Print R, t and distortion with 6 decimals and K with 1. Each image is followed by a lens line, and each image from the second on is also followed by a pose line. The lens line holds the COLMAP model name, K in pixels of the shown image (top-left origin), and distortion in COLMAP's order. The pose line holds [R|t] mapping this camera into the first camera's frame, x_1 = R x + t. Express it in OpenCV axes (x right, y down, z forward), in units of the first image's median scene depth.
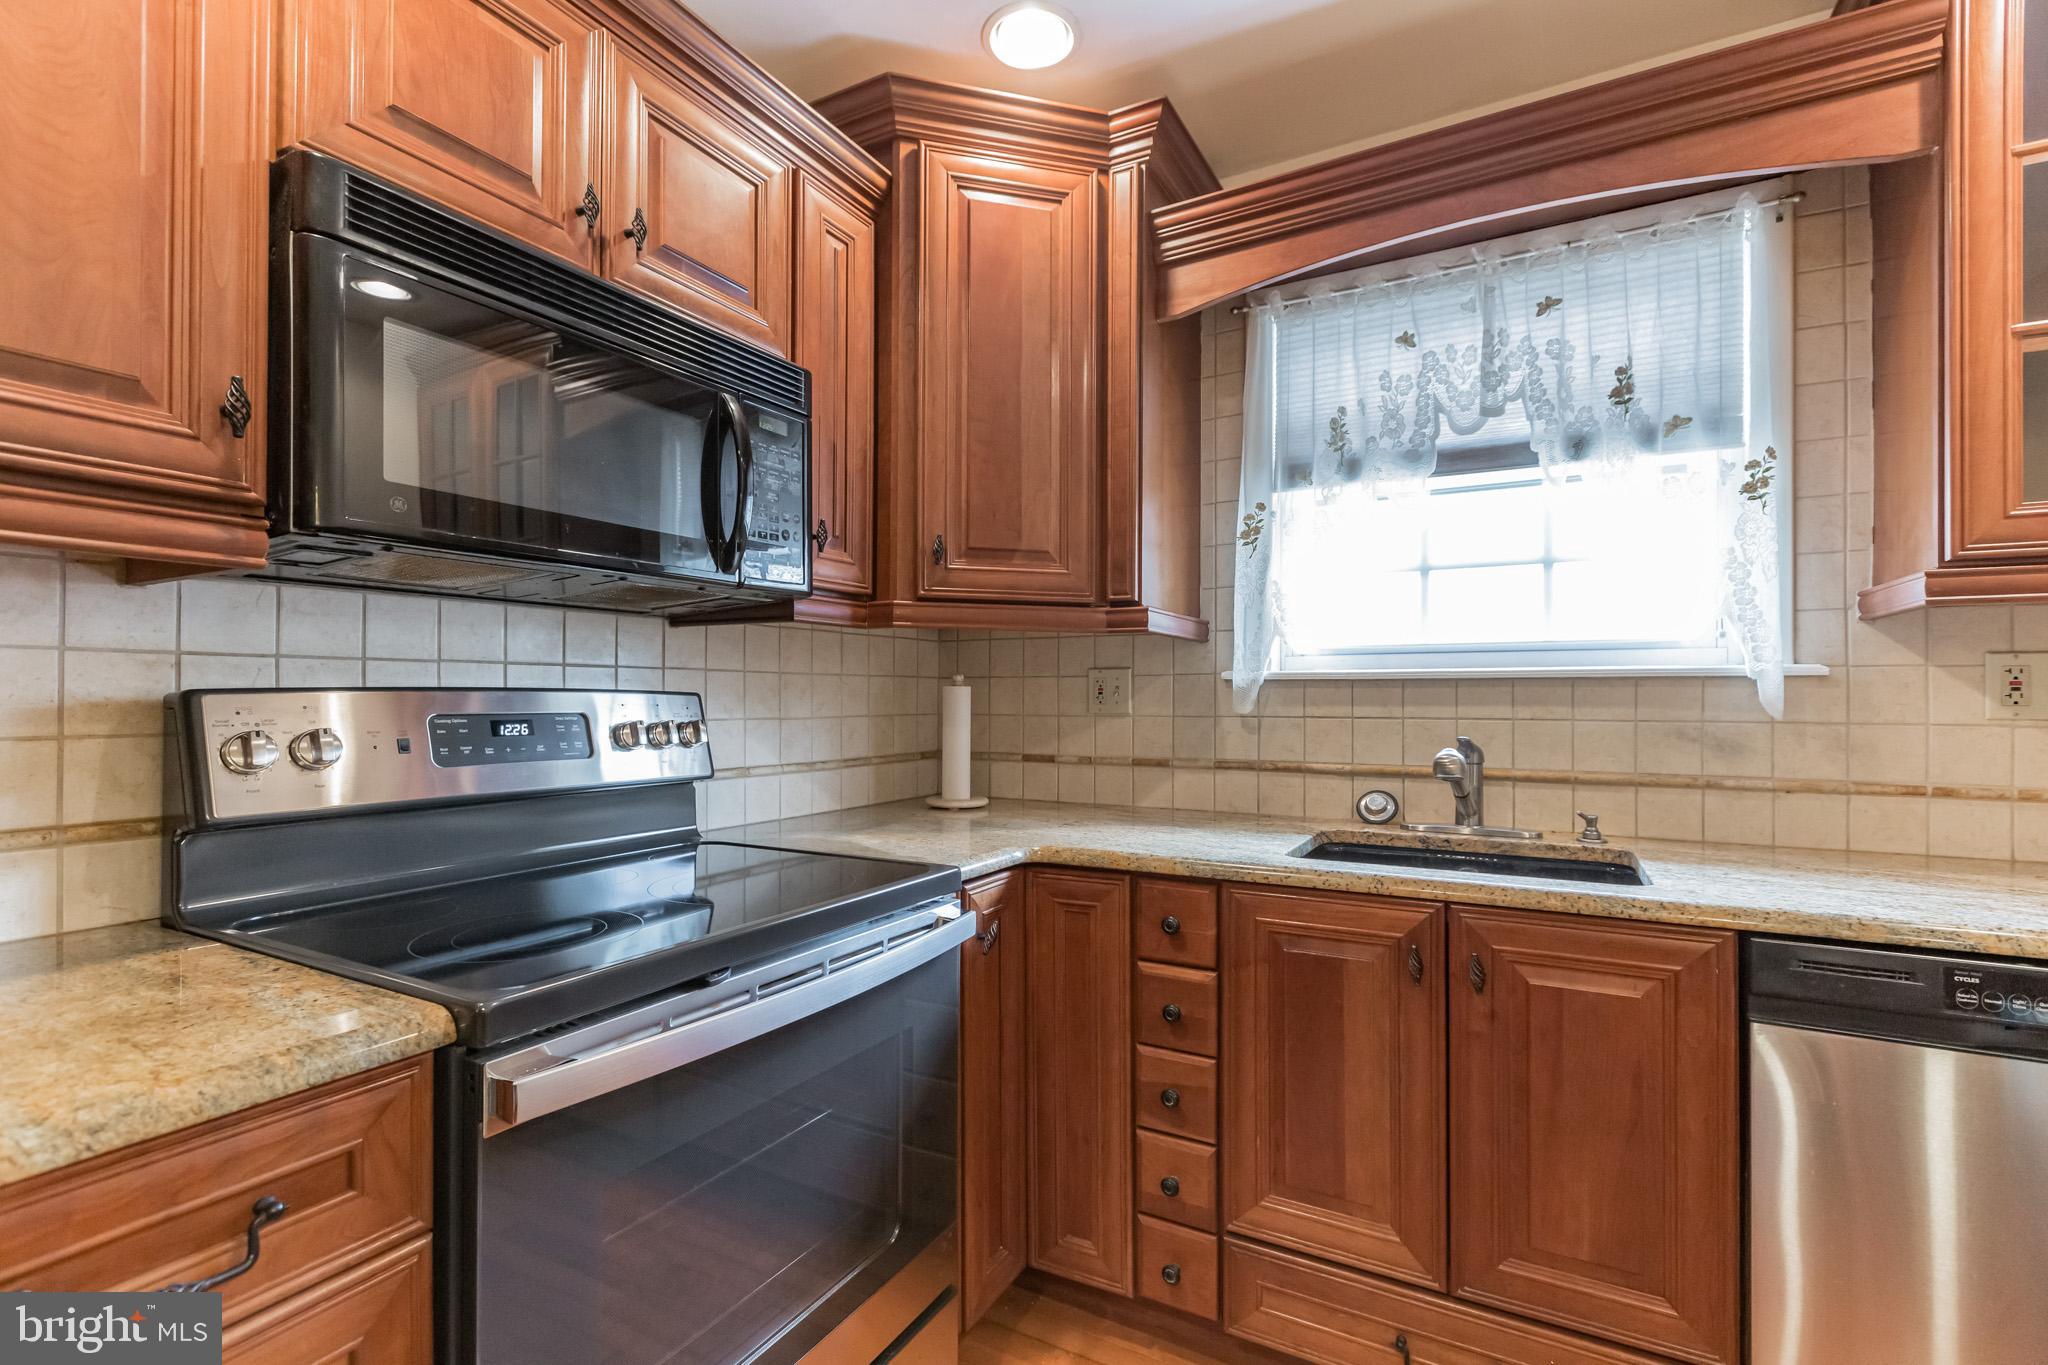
lens RADIAL K [[911.0, 0, 999.3], [0, 911.0, 688.9], [0, 0, 1]] dist [0.004116, 0.000332]
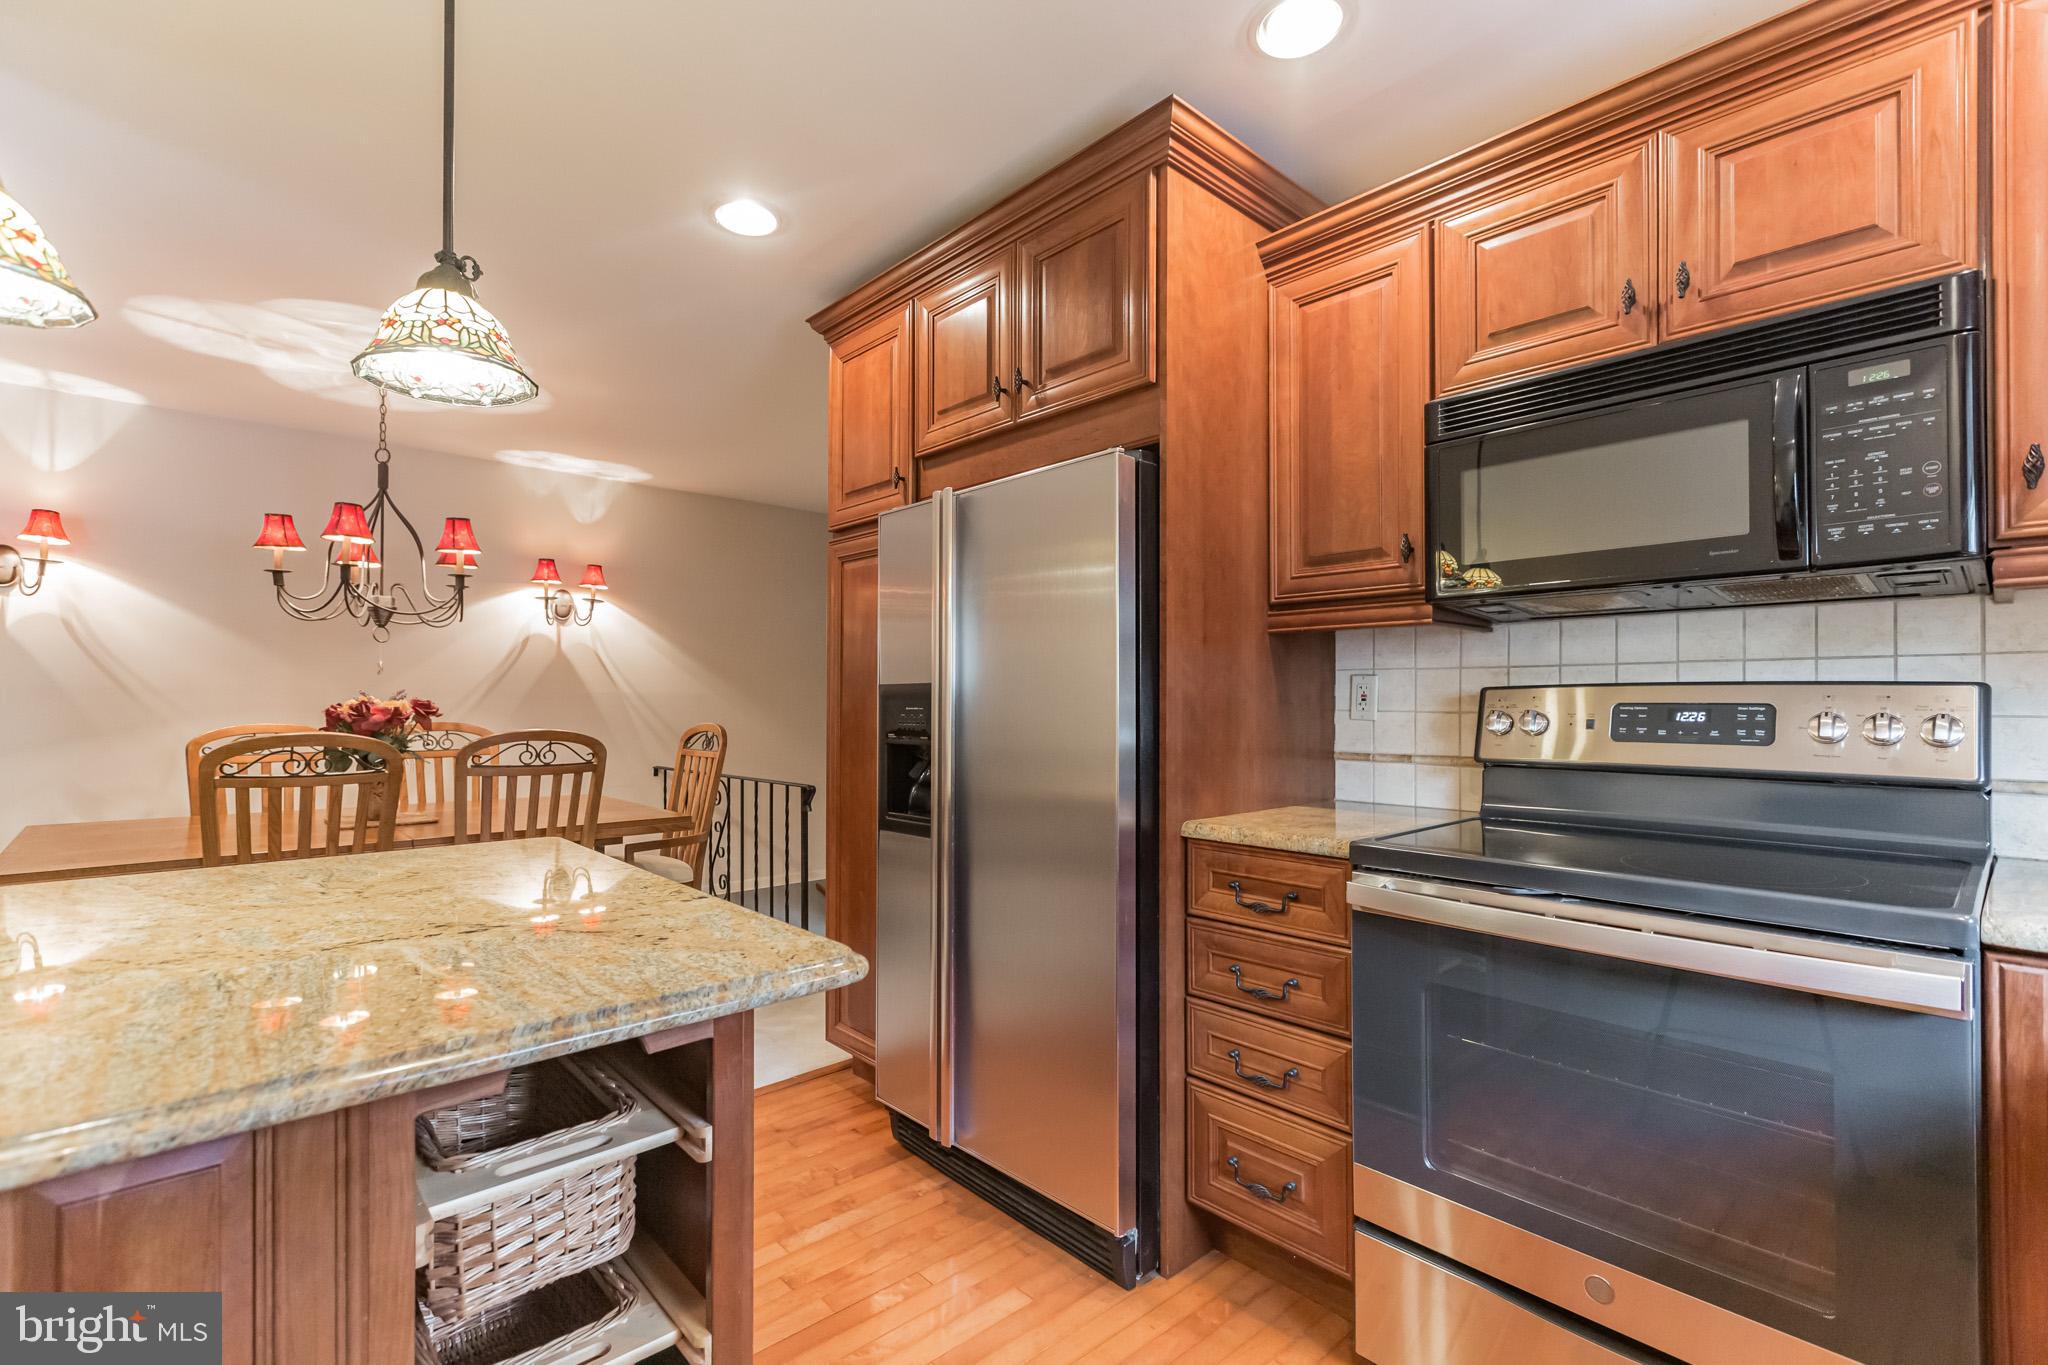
lens RADIAL K [[911.0, 0, 999.3], [0, 911.0, 688.9], [0, 0, 1]] dist [0.004116, 0.000332]
pose [[-0.311122, -0.016726, -0.950223, 0.409709], [0.005673, 0.999795, -0.019456, 0.012034], [0.950353, -0.011444, -0.310963, 0.230328]]
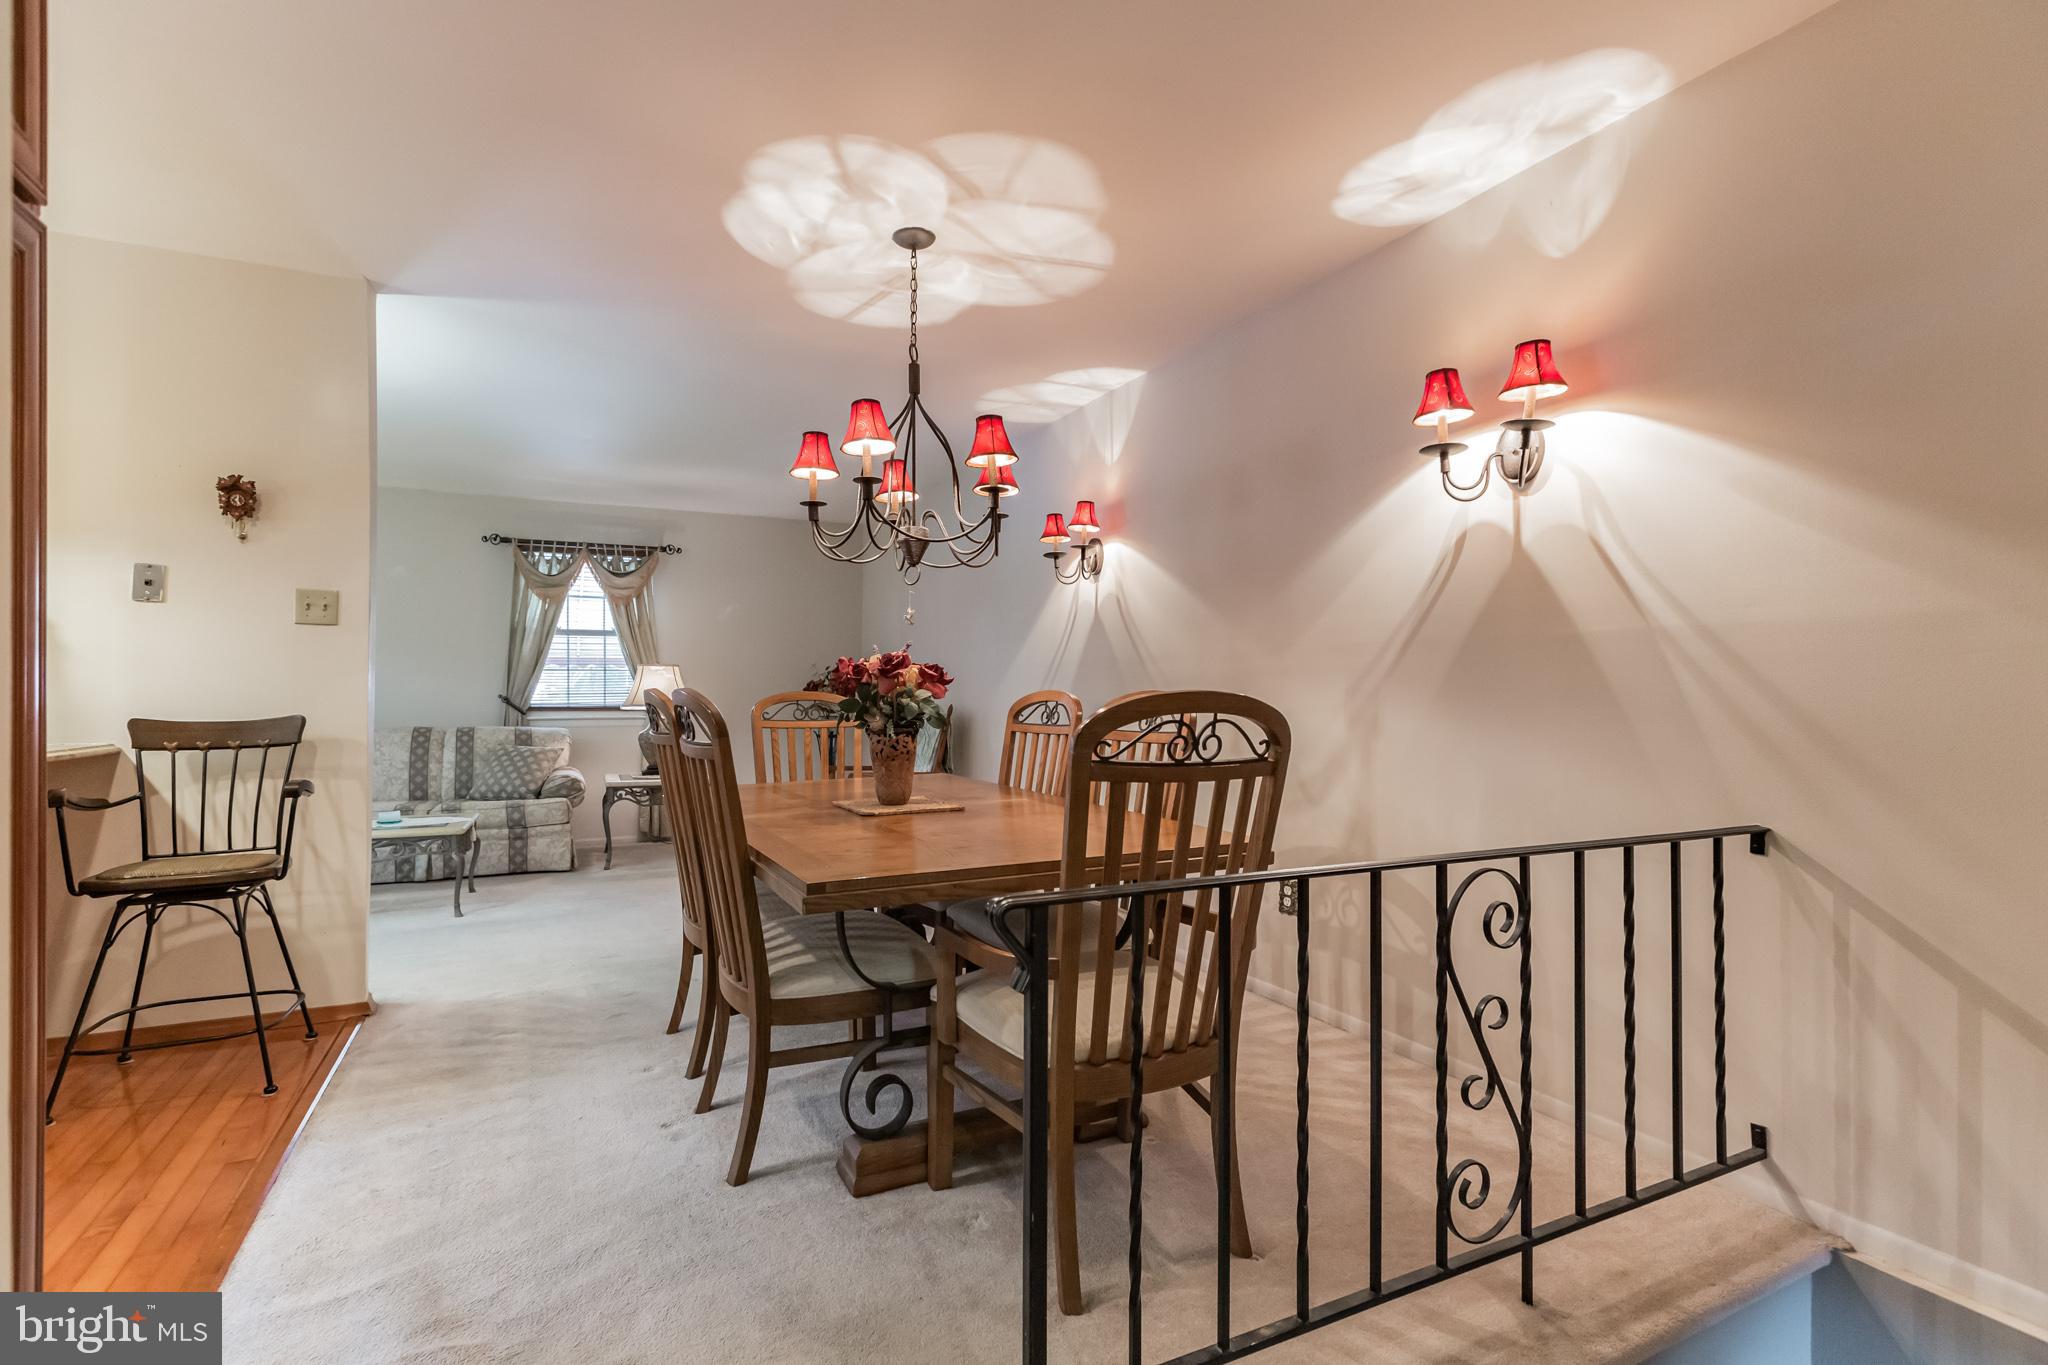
lens RADIAL K [[911.0, 0, 999.3], [0, 911.0, 688.9], [0, 0, 1]] dist [0.004116, 0.000332]
pose [[-0.828442, -0.003929, 0.560061, -1.531400], [-0.012075, 0.999868, -0.010848, 0.052870], [-0.559944, -0.015750, -0.828381, -0.284010]]
